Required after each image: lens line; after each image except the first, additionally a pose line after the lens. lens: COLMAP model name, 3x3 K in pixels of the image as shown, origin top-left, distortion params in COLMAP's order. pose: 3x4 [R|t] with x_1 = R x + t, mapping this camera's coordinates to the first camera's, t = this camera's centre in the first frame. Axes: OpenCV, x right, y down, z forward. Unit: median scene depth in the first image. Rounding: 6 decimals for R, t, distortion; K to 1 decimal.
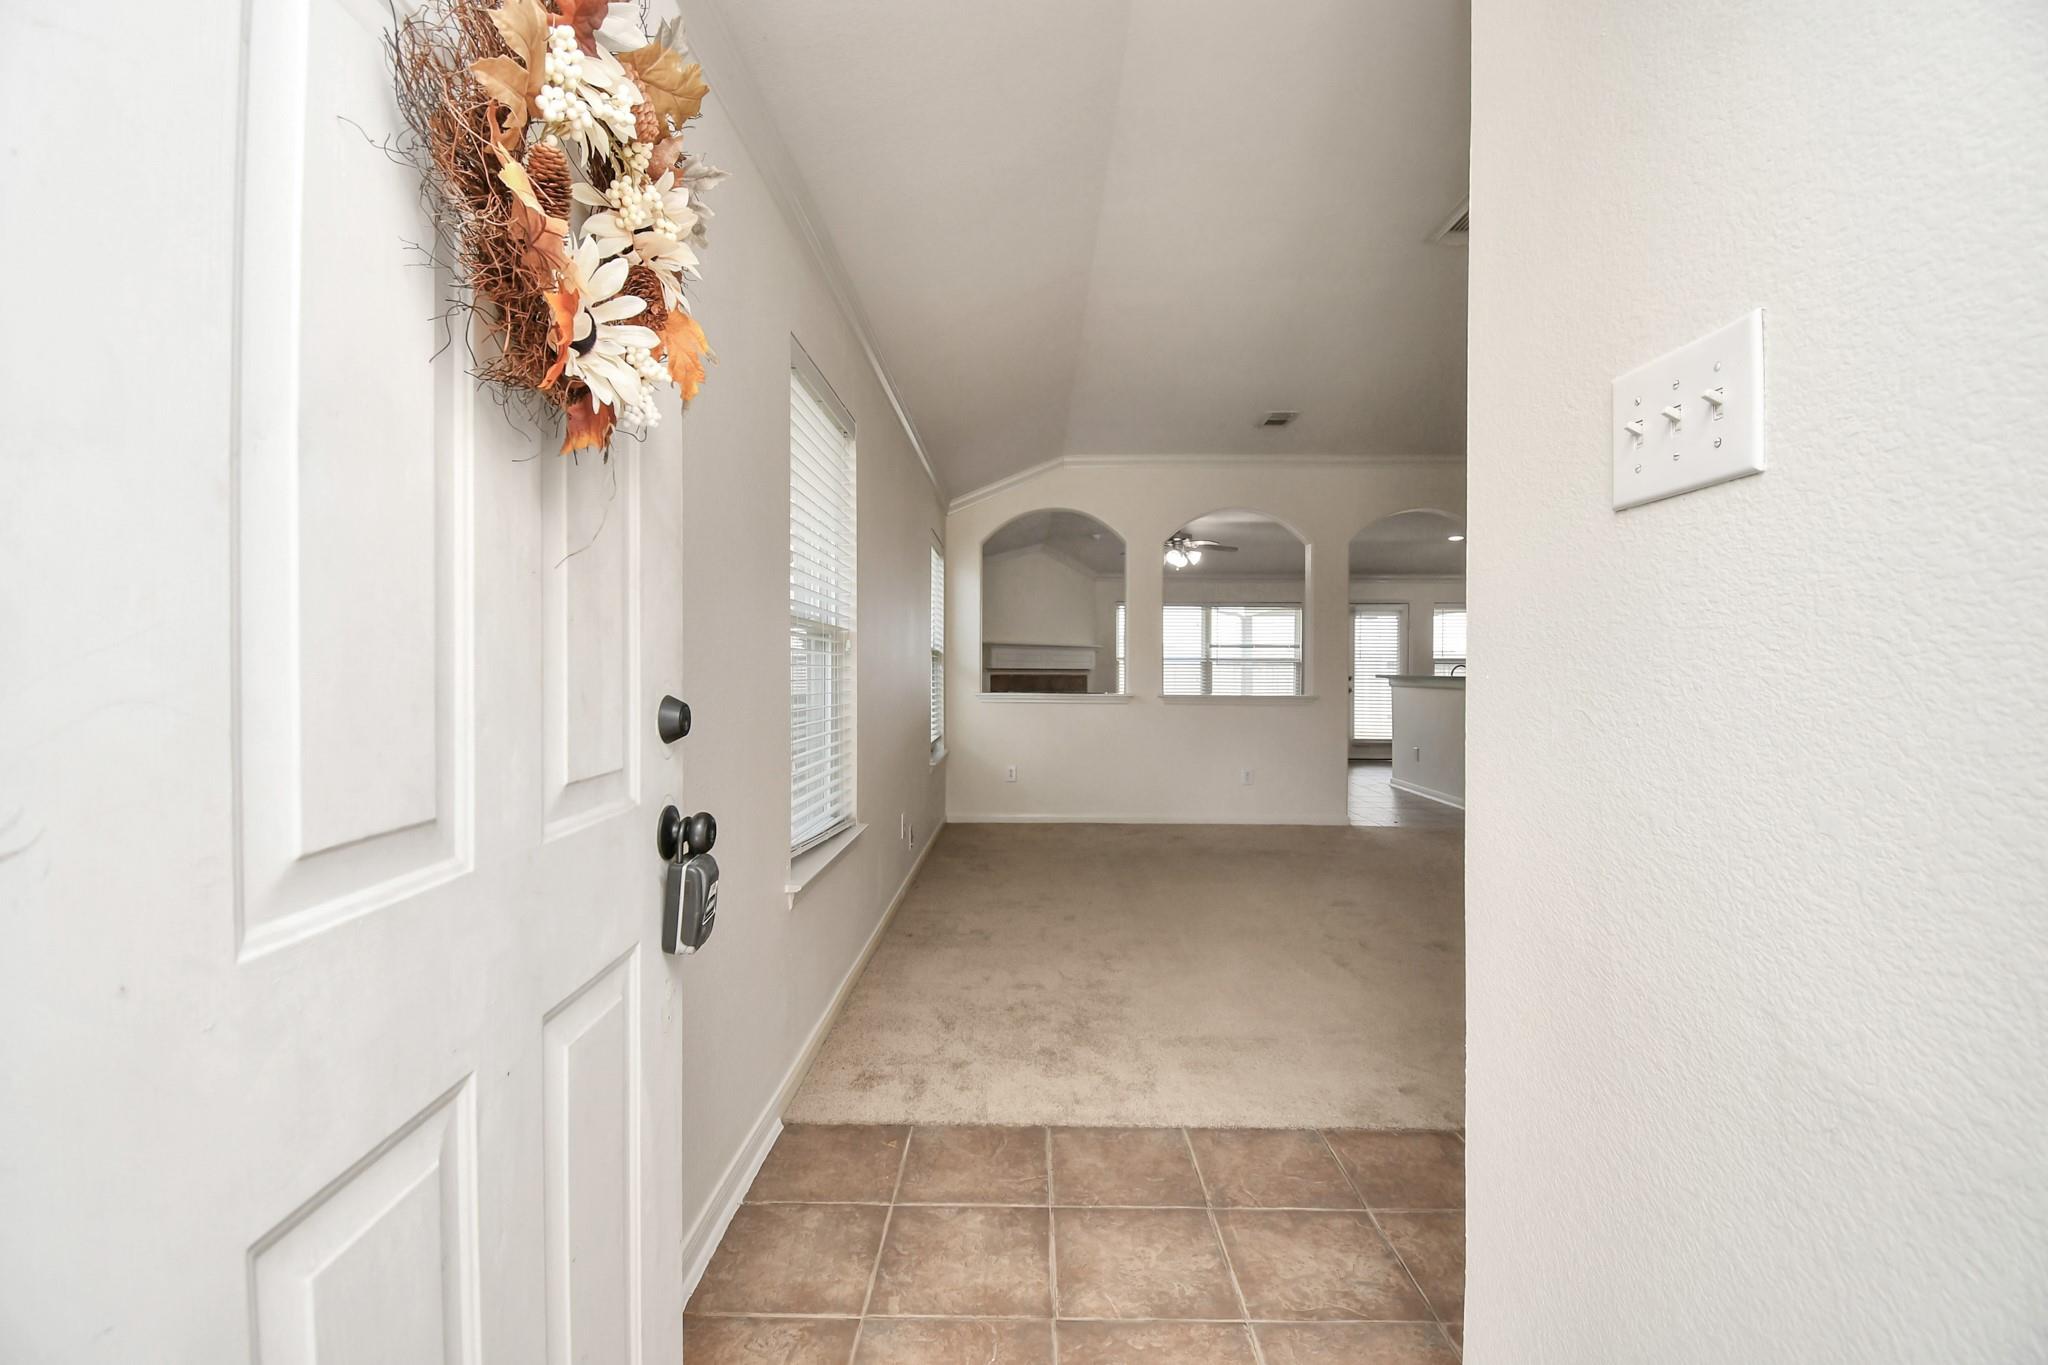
lens RADIAL K [[895.2, 0, 1015.8], [0, 895.2, 687.4], [0, 0, 1]] dist [0.023723, -0.029273]
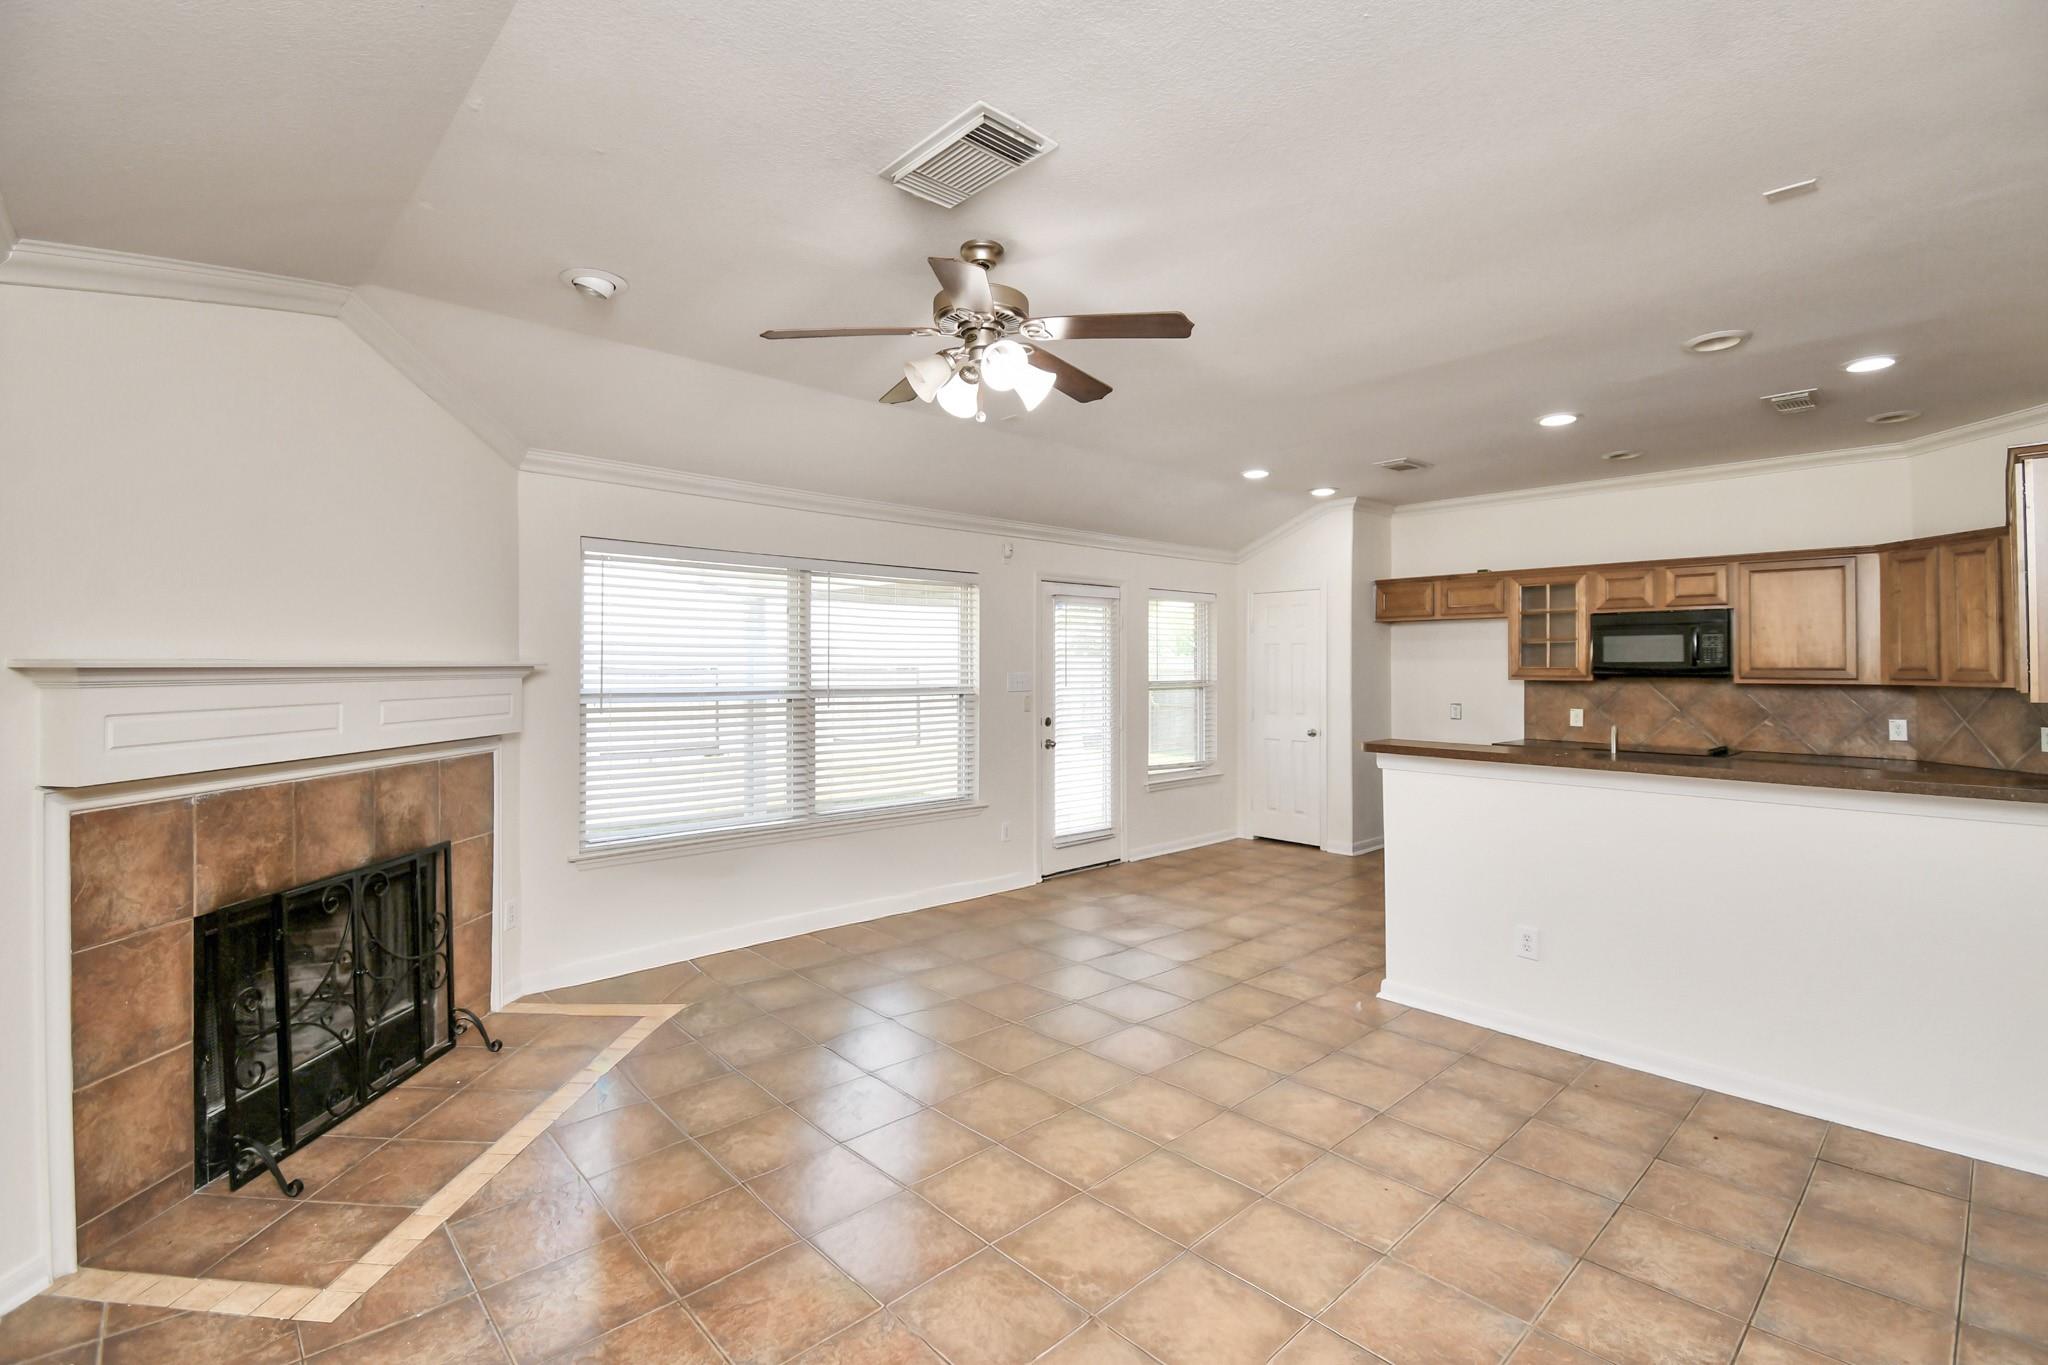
lens RADIAL K [[919.1, 0, 1009.4], [0, 919.1, 661.8], [0, 0, 1]] dist [0.017886, -0.024100]
pose [[0.731611, -0.001655, 0.681720, -0.020443], [0.015388, 0.999782, -0.014087, -0.065842], [-0.681549, 0.020796, 0.731477, 1.063076]]
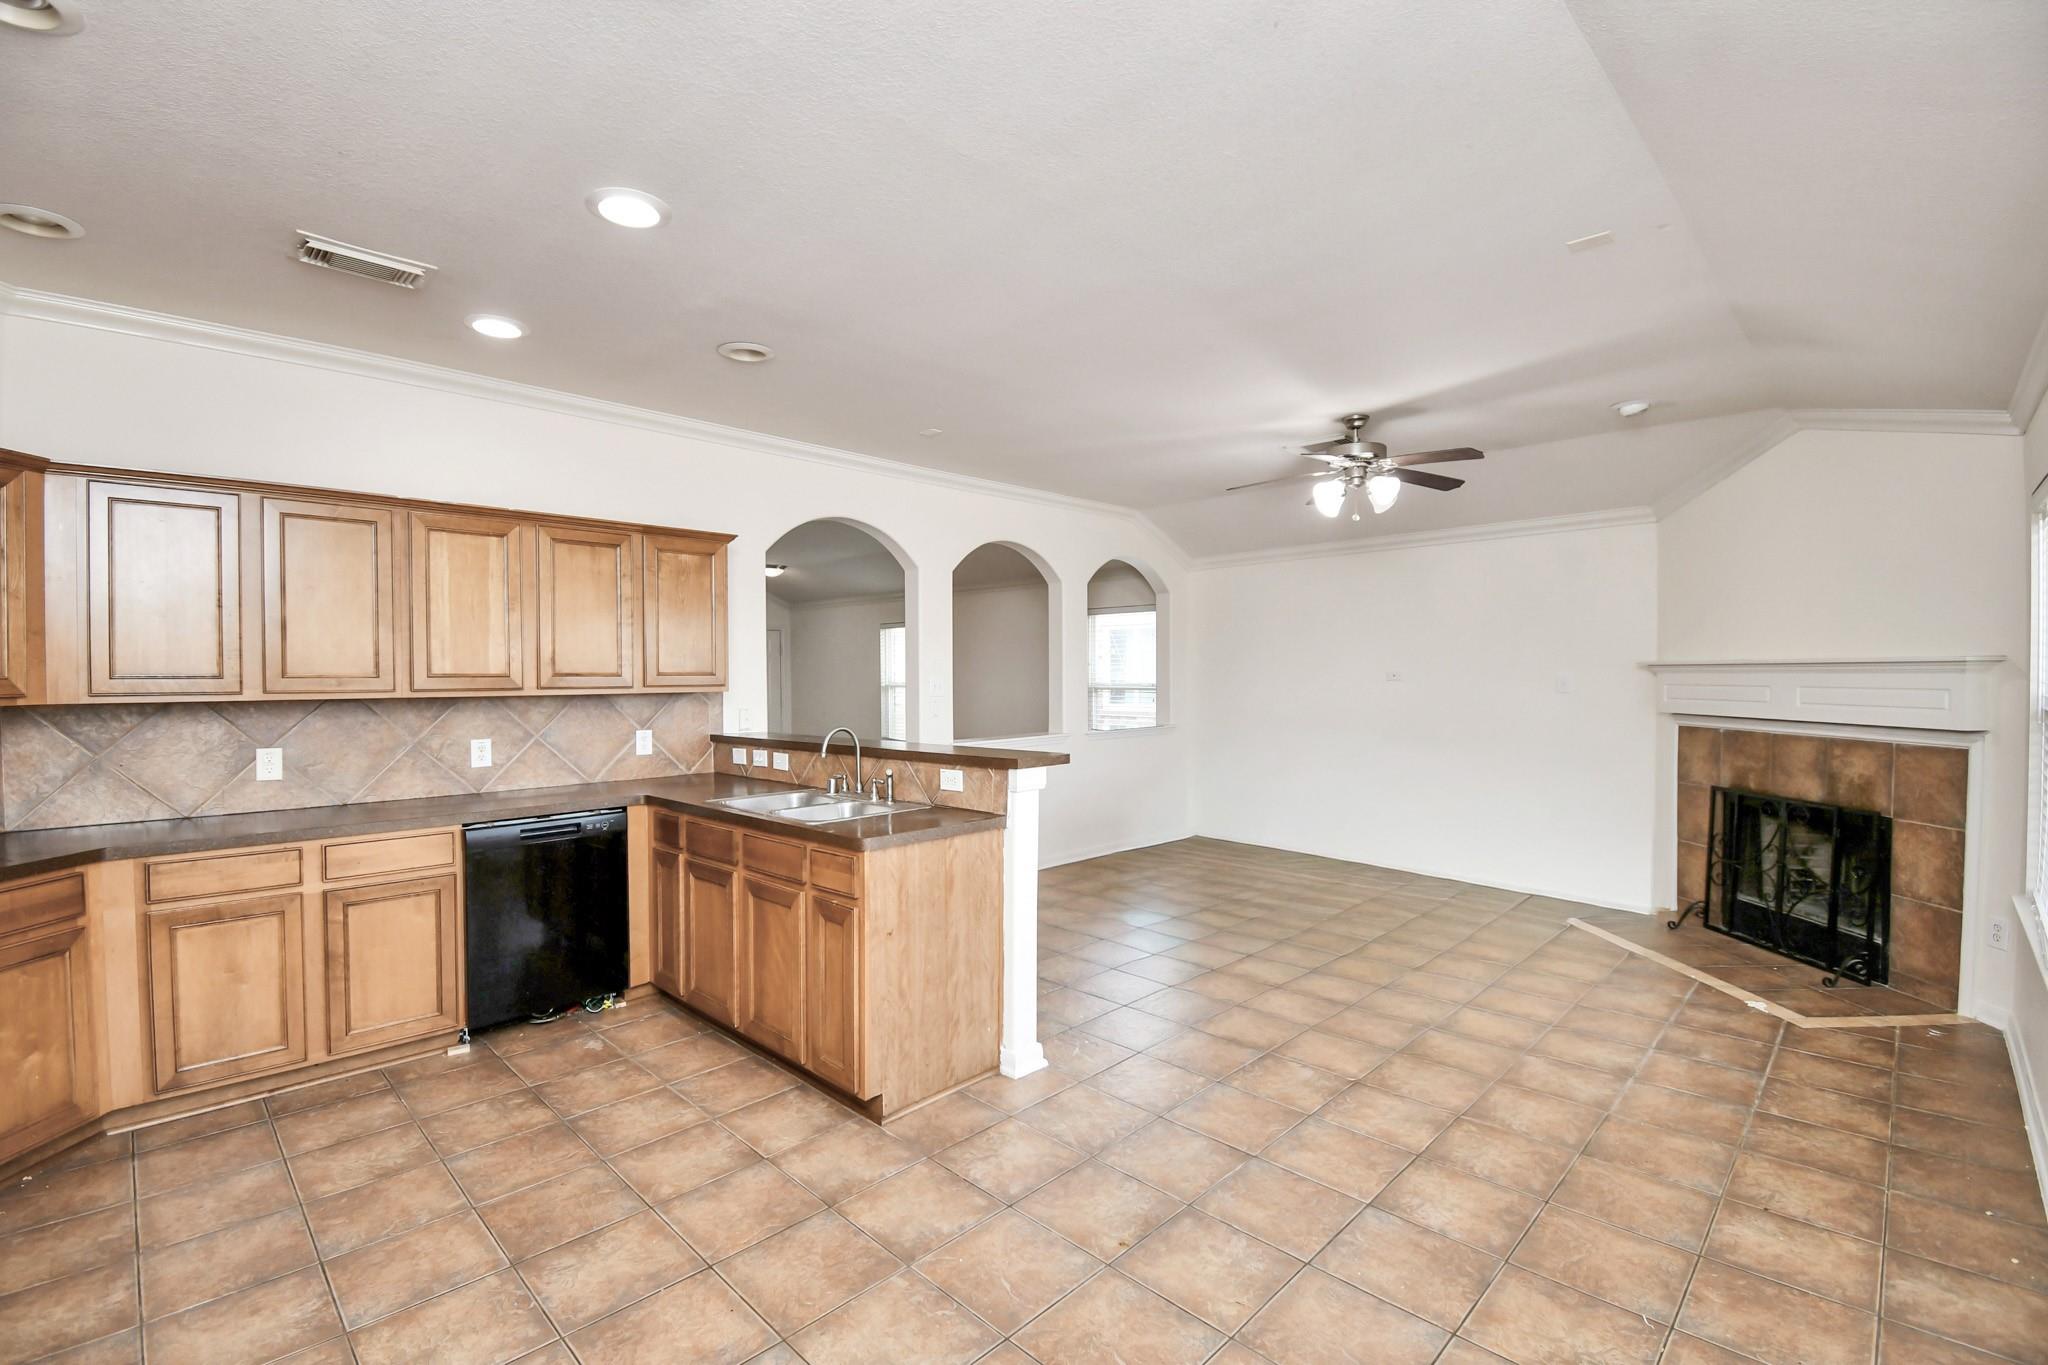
lens RADIAL K [[902.3, 0, 1020.1], [0, 902.3, 689.8], [0, 0, 1]] dist [0.014110, -0.022859]
pose [[-0.695146, 0.013425, -0.718743, 0.912436], [-0.009528, 0.999566, 0.027886, -0.068270], [0.718805, 0.026233, -0.694717, 1.659470]]
